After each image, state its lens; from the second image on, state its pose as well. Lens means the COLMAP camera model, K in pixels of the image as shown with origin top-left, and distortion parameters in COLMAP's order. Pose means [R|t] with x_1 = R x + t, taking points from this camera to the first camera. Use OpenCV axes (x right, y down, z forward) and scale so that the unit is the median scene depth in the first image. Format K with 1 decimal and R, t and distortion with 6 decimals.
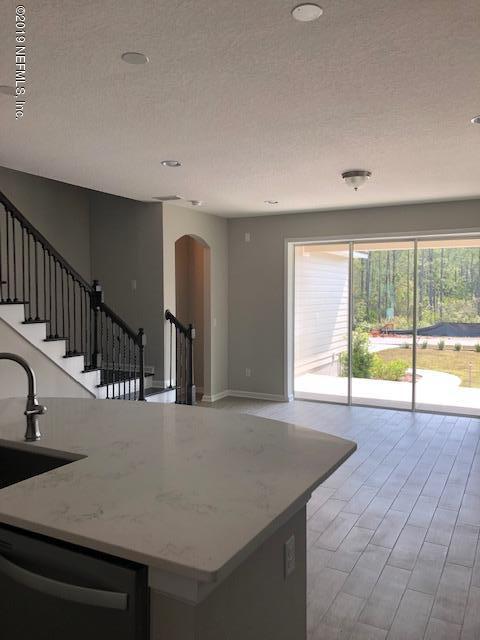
lens RADIAL K [[521.0, 0, 240.0], [0, 521.0, 320.0], [0, 0, 1]] dist [0.000923, -0.002885]
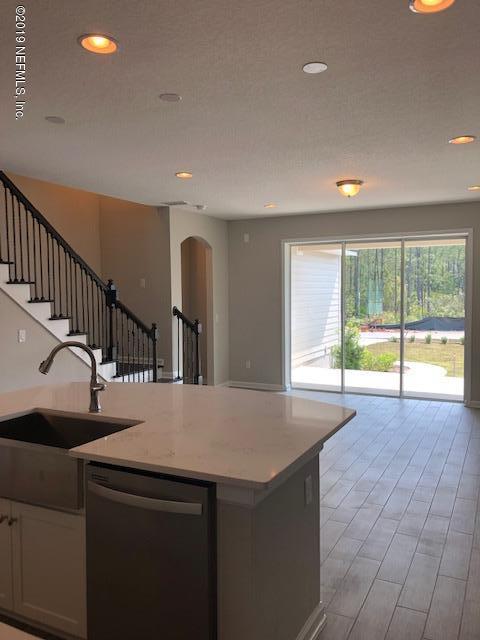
lens RADIAL K [[528.7, 0, 240.0], [0, 528.7, 320.0], [0, 0, 1]] dist [0.004255, 0.003047]
pose [[0.999648, -0.009125, 0.024900, -0.032022], [0.008979, 0.999942, 0.005978, 0.003206], [-0.024953, -0.005753, 0.999672, -0.100128]]
